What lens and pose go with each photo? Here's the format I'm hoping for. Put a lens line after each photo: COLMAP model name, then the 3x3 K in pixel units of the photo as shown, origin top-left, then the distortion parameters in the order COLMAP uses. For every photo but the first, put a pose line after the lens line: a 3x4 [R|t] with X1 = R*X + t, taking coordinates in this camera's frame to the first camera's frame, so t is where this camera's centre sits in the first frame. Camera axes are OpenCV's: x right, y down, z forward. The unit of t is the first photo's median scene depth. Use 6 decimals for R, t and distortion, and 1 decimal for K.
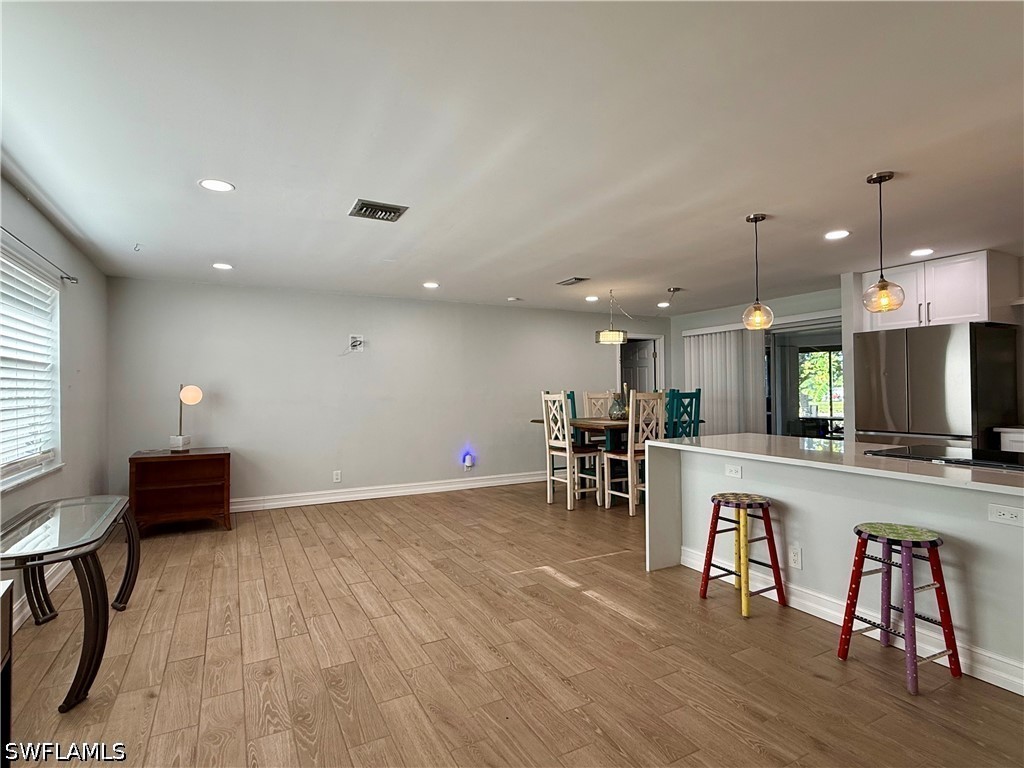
lens RADIAL K [[532.7, 0, 511.5], [0, 532.7, 384.9], [0, 0, 1]] dist [-0.002658, 0.001030]
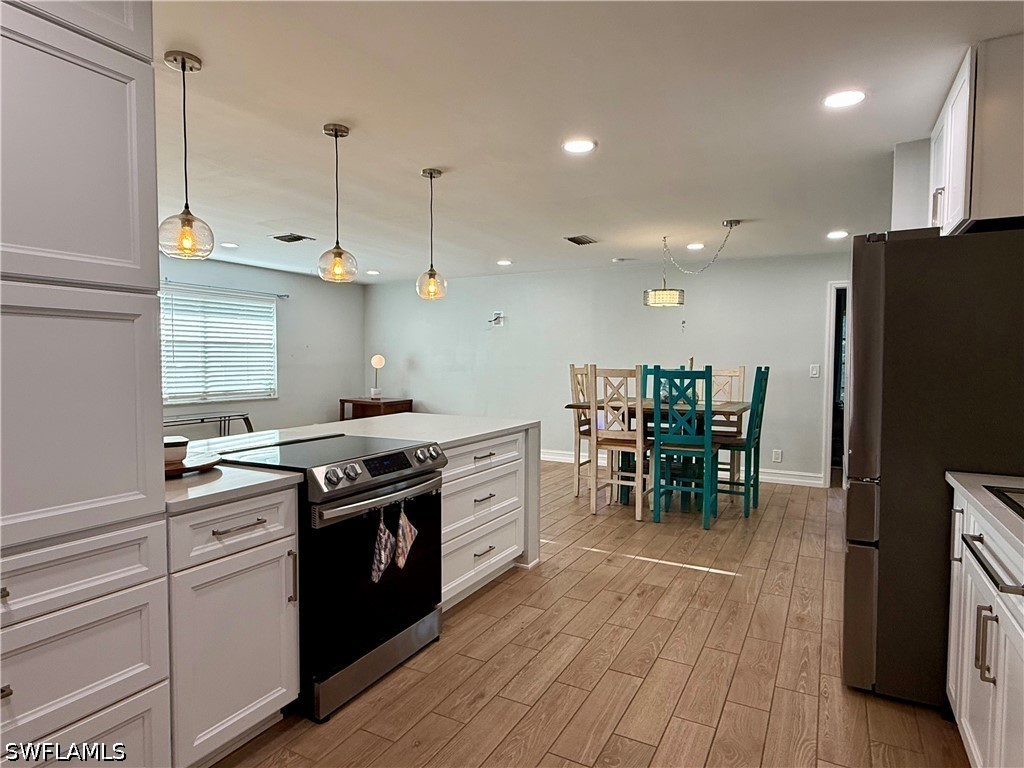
lens RADIAL K [[597.9, 0, 510.2], [0, 597.9, 384.6], [0, 0, 1]] dist [-0.000440, -0.000039]
pose [[0.553343, 0.051738, -0.831345, 0.868041], [-0.002327, 0.998161, 0.060570, -0.016097], [0.832950, -0.031582, 0.552446, 0.340894]]
